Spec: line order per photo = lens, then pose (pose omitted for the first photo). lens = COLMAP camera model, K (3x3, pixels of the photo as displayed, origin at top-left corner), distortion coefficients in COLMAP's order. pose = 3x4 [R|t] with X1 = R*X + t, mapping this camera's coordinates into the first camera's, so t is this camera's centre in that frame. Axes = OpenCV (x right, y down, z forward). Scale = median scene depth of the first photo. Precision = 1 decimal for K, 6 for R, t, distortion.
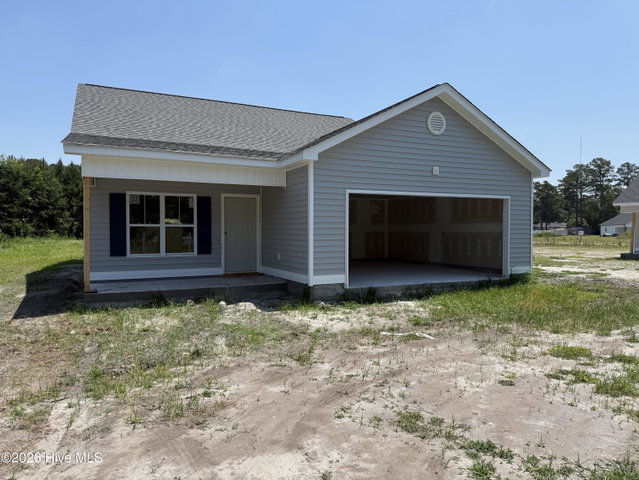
lens RADIAL K [[446.2, 0, 319.5], [0, 446.2, 240.0], [0, 0, 1]] dist [0.034149, -0.003774]
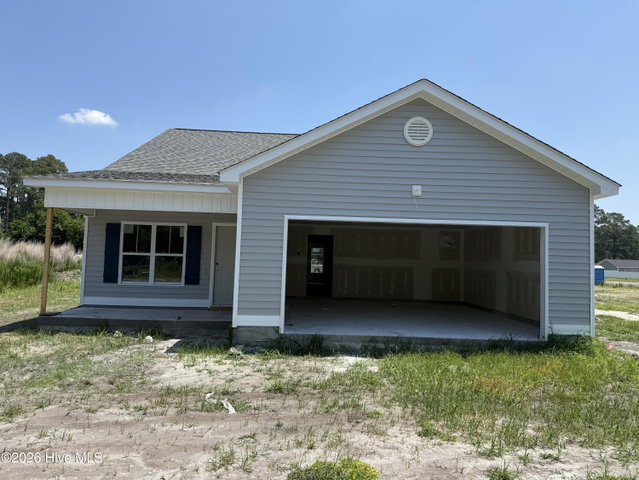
lens RADIAL K [[446.2, 0, 319.5], [0, 446.2, 240.0], [0, 0, 1]] dist [0.034149, -0.003774]
pose [[0.916673, 0.006862, -0.399579, 0.412394], [-0.038083, 0.996802, -0.070248, -0.008140], [0.397819, 0.079611, 0.914003, 0.226197]]
